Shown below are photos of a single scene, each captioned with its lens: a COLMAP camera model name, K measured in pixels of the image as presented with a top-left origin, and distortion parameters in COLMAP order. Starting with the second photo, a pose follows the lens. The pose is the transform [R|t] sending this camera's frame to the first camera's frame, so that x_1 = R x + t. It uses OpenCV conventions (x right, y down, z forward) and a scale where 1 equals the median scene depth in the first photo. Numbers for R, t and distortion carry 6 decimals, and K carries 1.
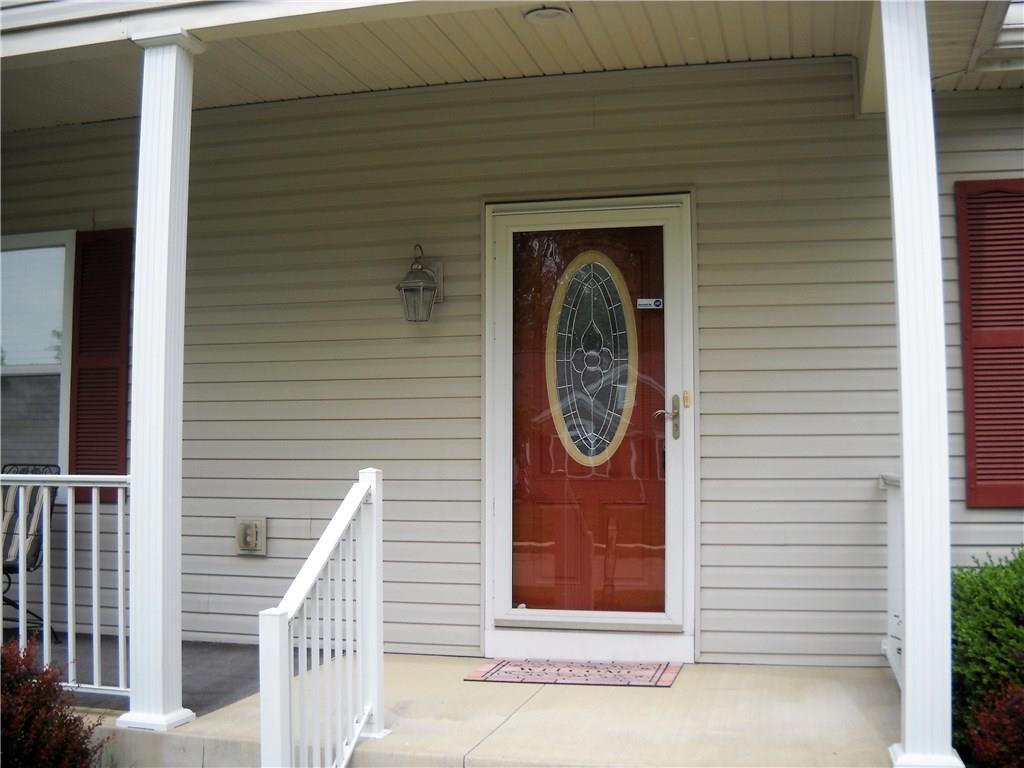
lens RADIAL K [[1155.8, 0, 512.0], [0, 1155.8, 384.0], [0, 0, 1]] dist [-0.132998, 0.014063]
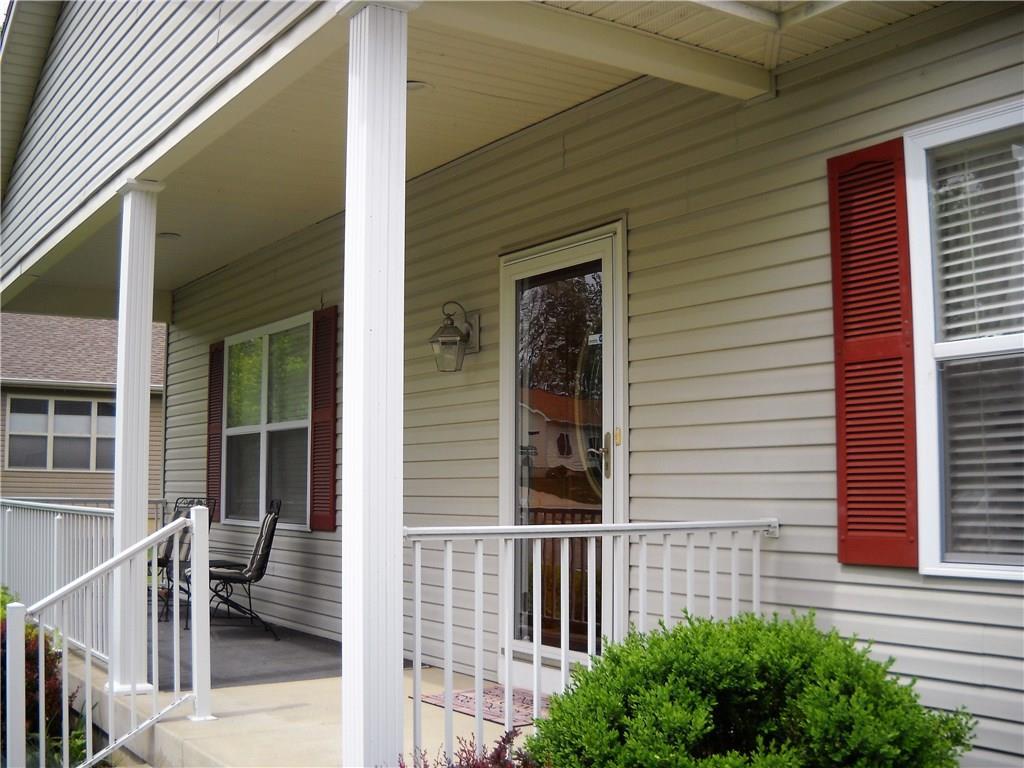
lens RADIAL K [[1197.0, 0, 512.0], [0, 1197.0, 384.0], [0, 0, 1]] dist [-0.007562, -0.000253]
pose [[0.737251, -0.061023, -0.672858, 0.746227], [0.053339, 0.998061, -0.032072, -0.003139], [0.673511, -0.012244, 0.739076, 0.198915]]
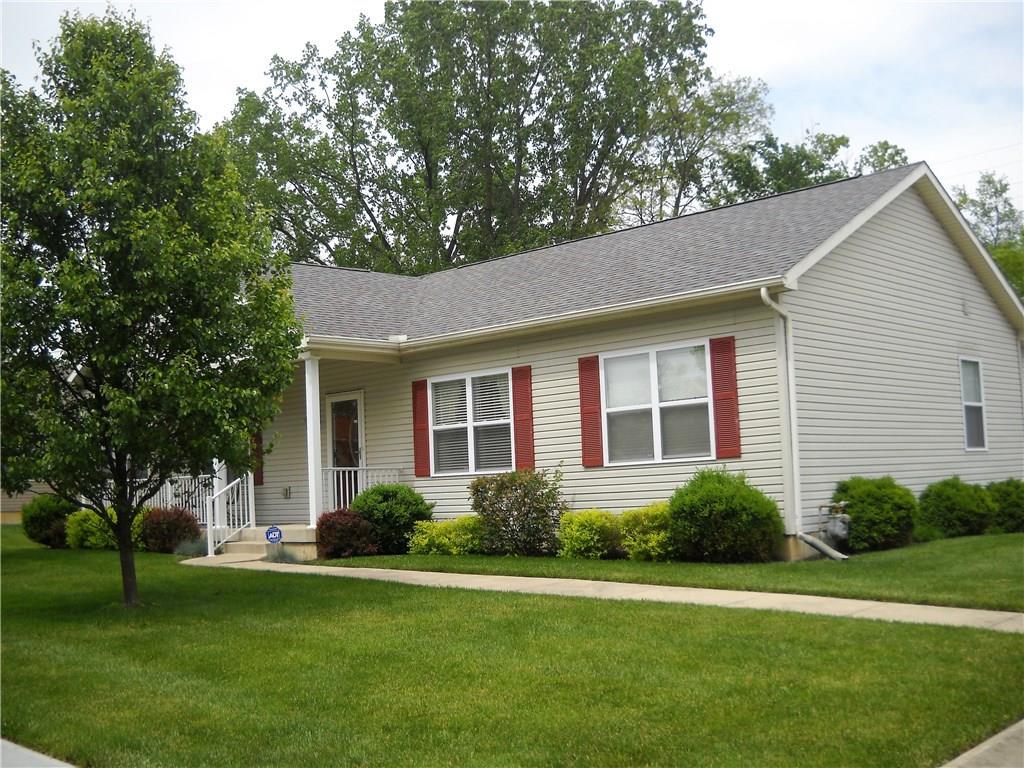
lens RADIAL K [[1155.8, 0, 512.0], [0, 1155.8, 384.0], [0, 0, 1]] dist [-0.132998, 0.014063]
pose [[0.869271, -0.080053, -0.487811, 2.251795], [0.073620, 0.996760, -0.032386, -0.034778], [0.488824, -0.007761, 0.872348, -1.831618]]
